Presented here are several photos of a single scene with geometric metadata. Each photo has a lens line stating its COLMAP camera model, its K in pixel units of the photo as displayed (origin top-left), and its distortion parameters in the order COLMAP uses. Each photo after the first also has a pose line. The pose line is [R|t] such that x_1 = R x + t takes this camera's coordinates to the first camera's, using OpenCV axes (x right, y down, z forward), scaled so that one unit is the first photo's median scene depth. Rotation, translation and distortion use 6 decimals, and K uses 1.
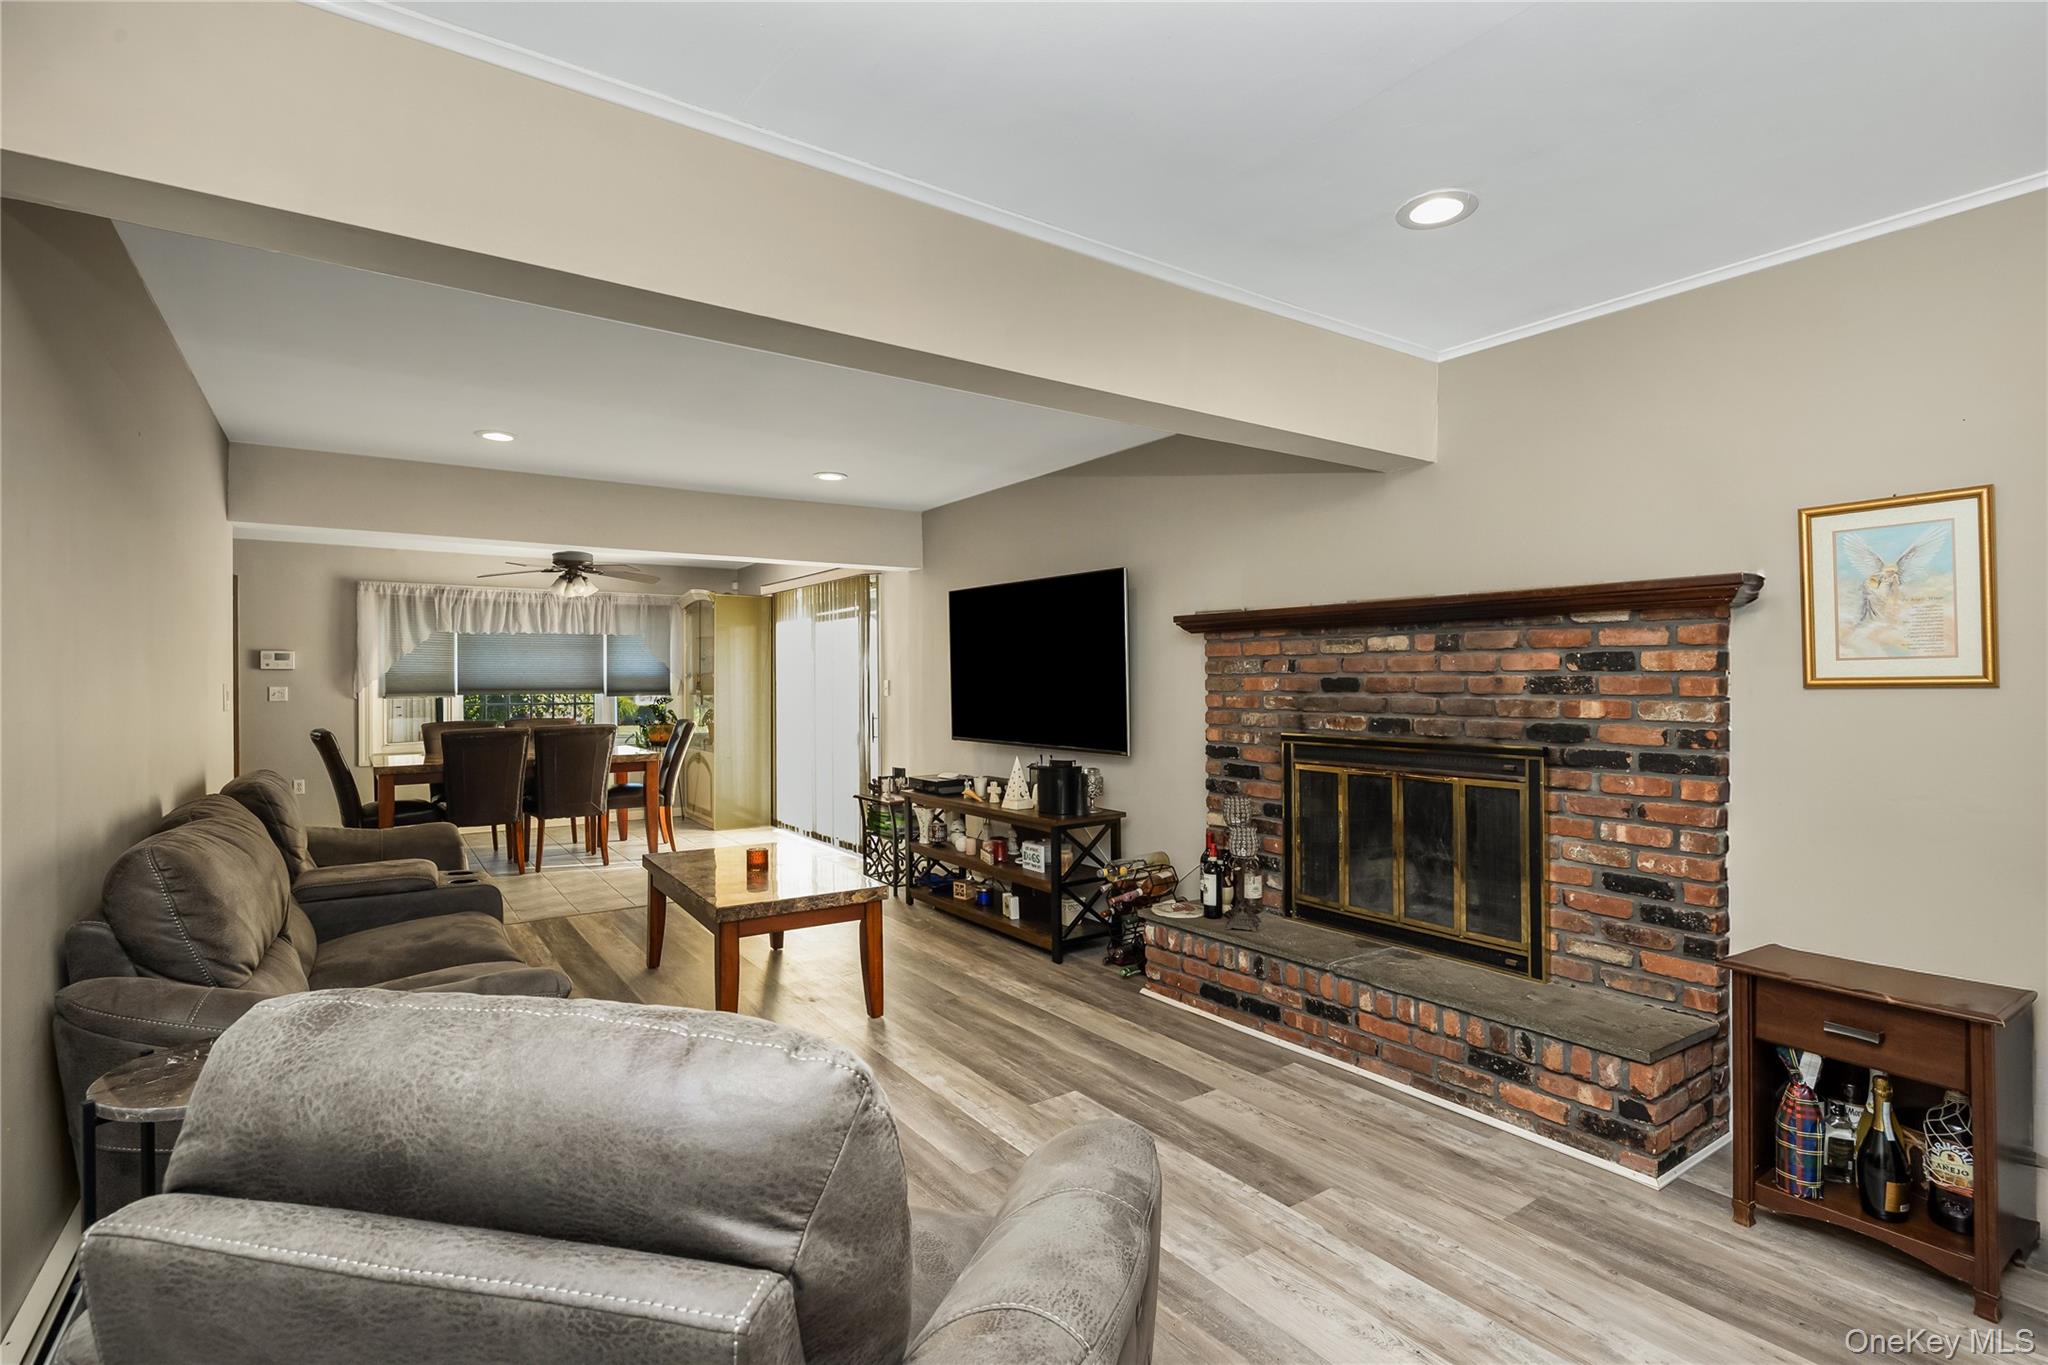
lens RADIAL K [[972.3, 0, 1024.0], [0, 972.3, 682.5], [0, 0, 1]] dist [-0.011926, 0.000067]
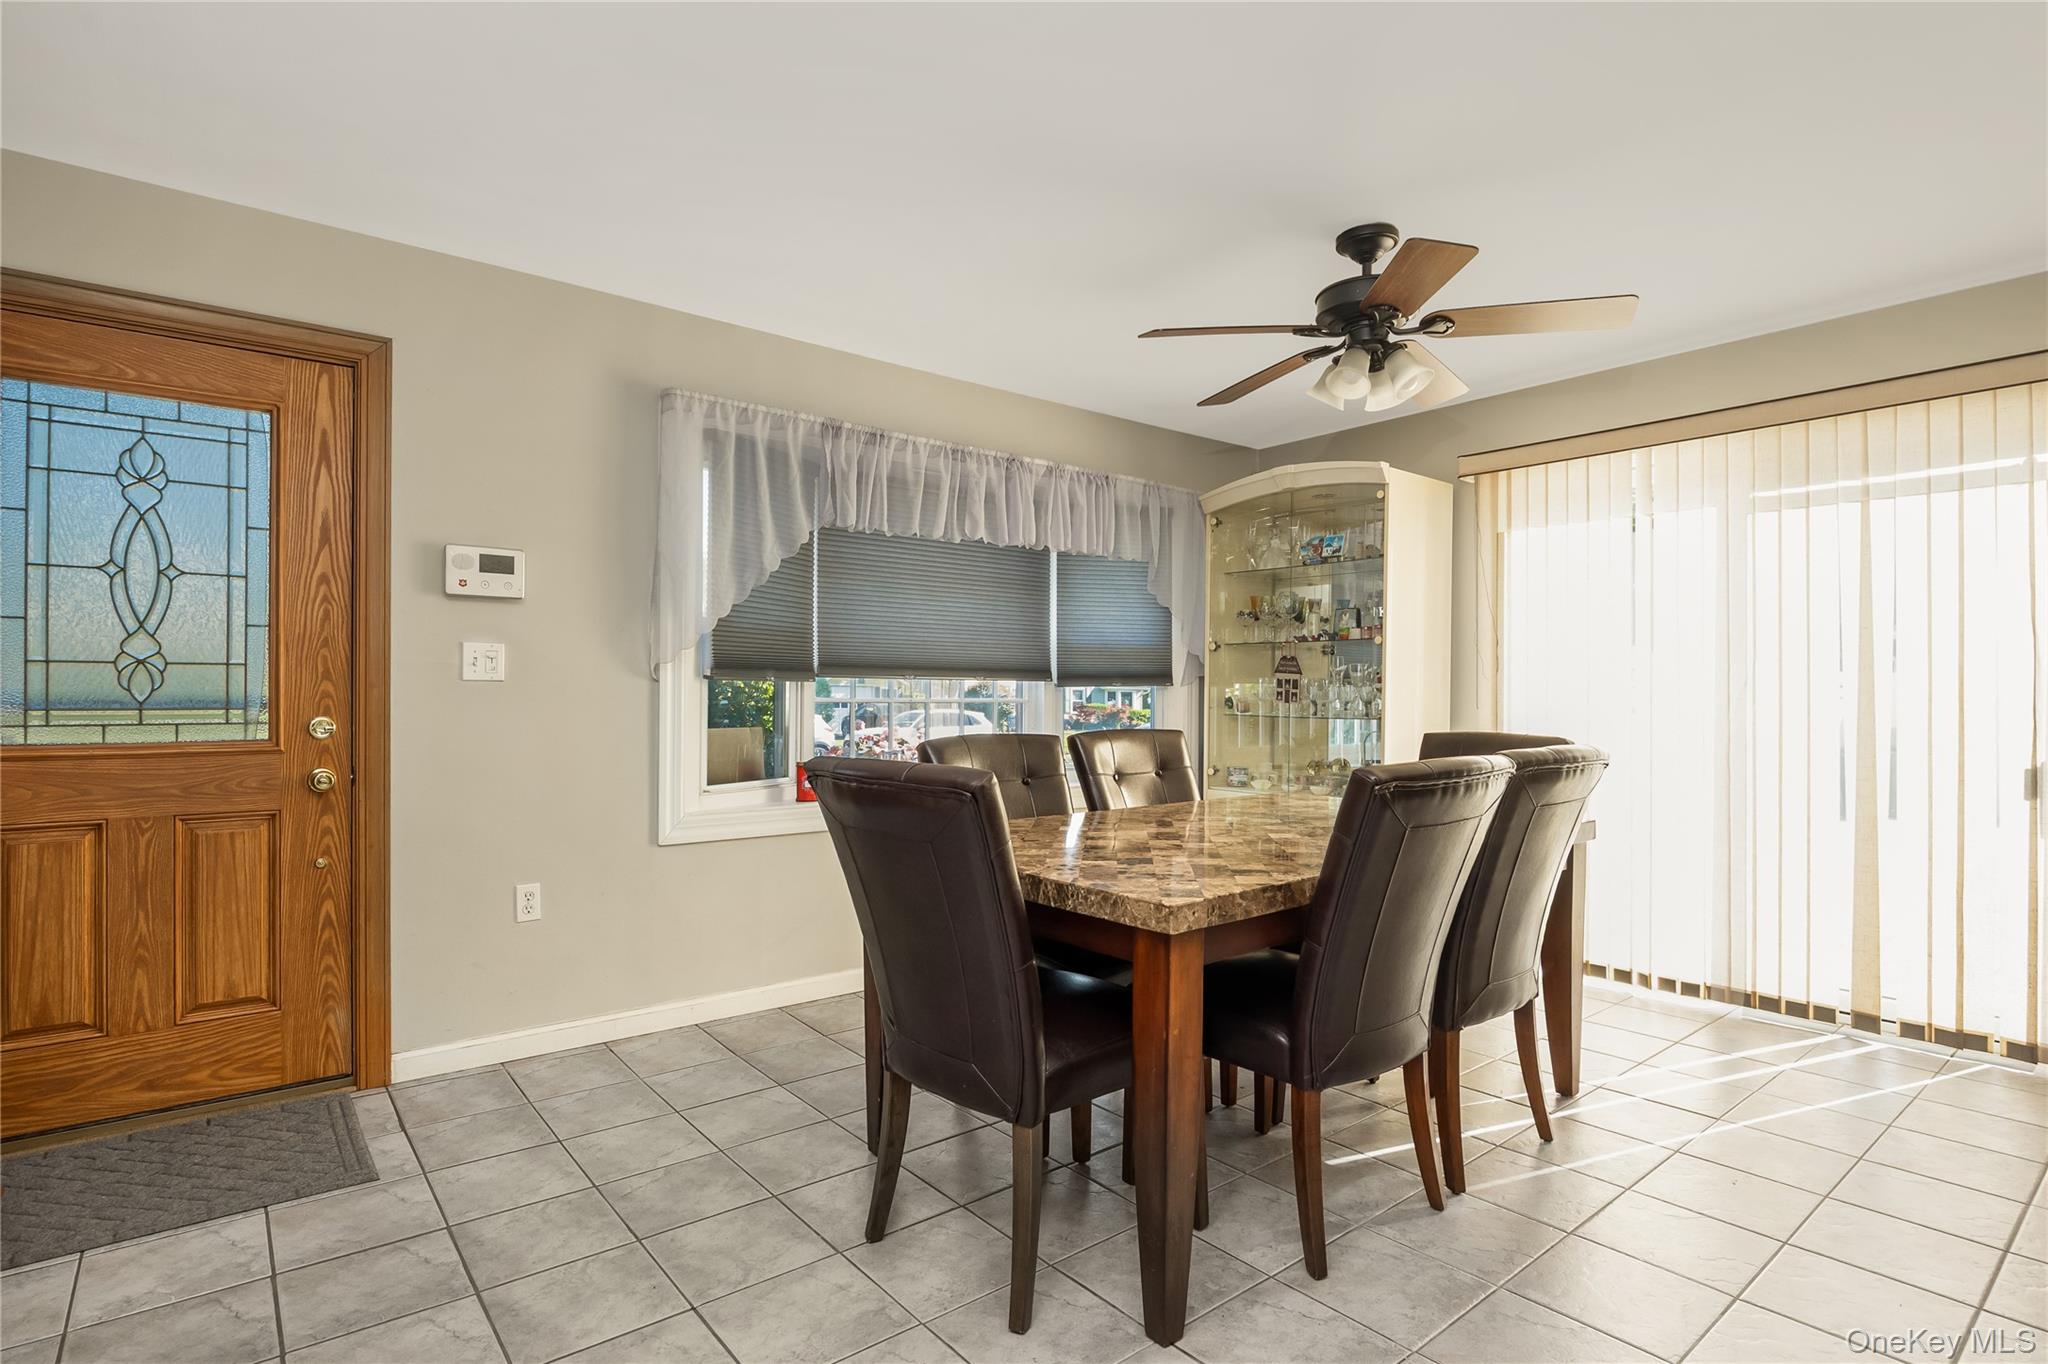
lens RADIAL K [[1021.5, 0, 1024.0], [0, 1021.5, 682.0], [0, 0, 1]] dist [-0.001307, -0.000161]
pose [[0.997043, 0.013364, 0.075672, -1.232717], [-0.012658, 0.999872, -0.009799, 0.044719], [-0.075793, 0.008812, 0.997085, 1.209283]]
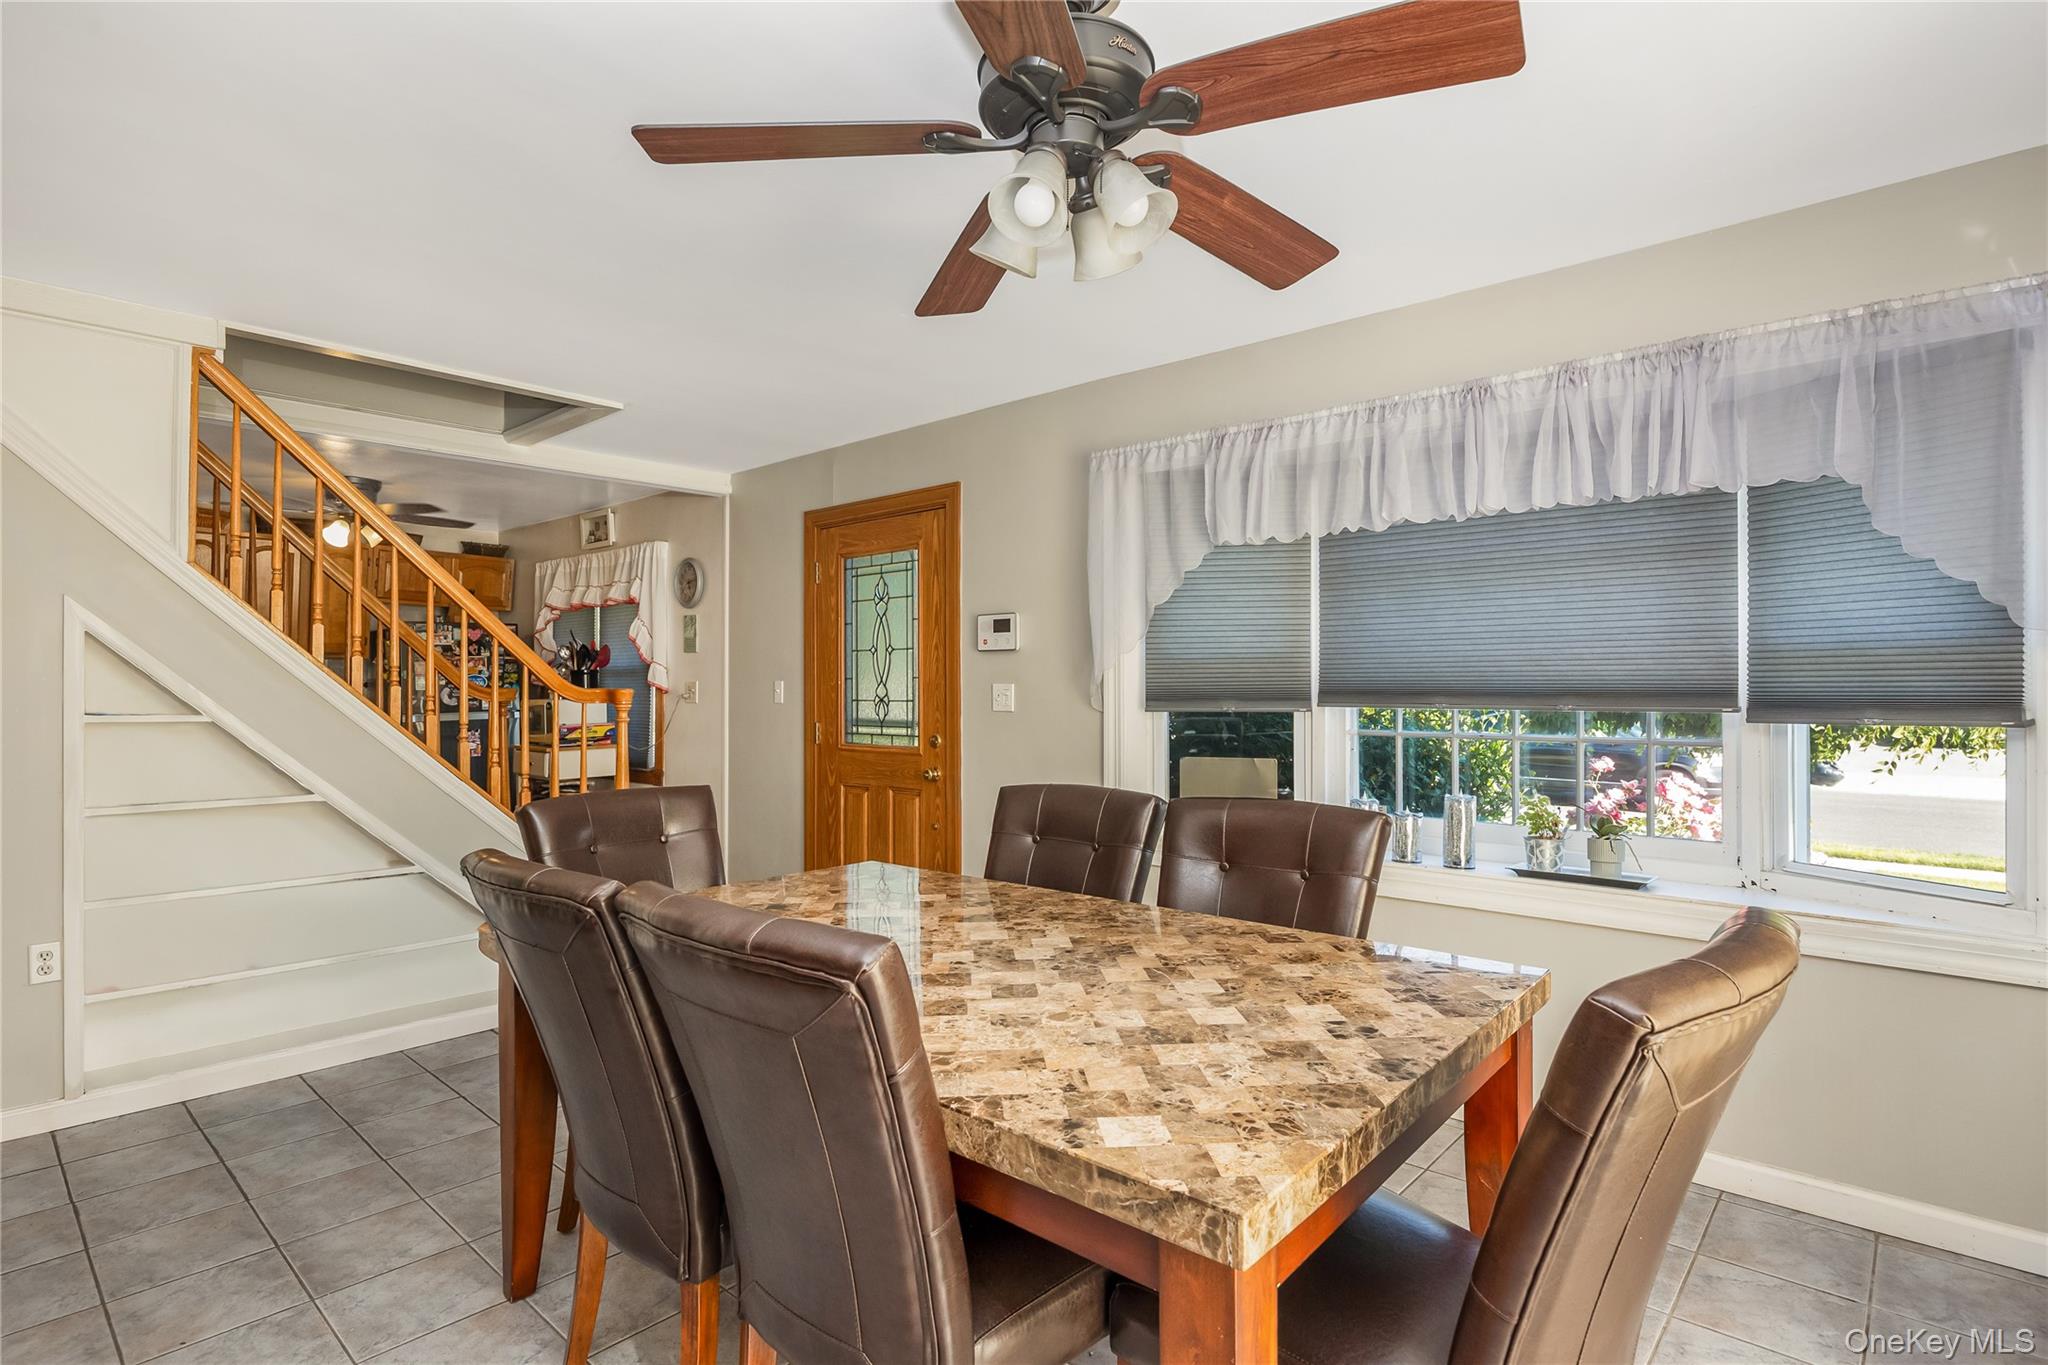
lens RADIAL K [[1021.5, 0, 1024.0], [0, 1021.5, 682.5], [0, 0, 1]] dist [-0.001307, -0.000161]
pose [[0.238461, 0.000928, -0.971152, -0.488399], [-0.003192, 0.999995, 0.000171, 0.008382], [0.971147, 0.003059, 0.238462, 1.835554]]
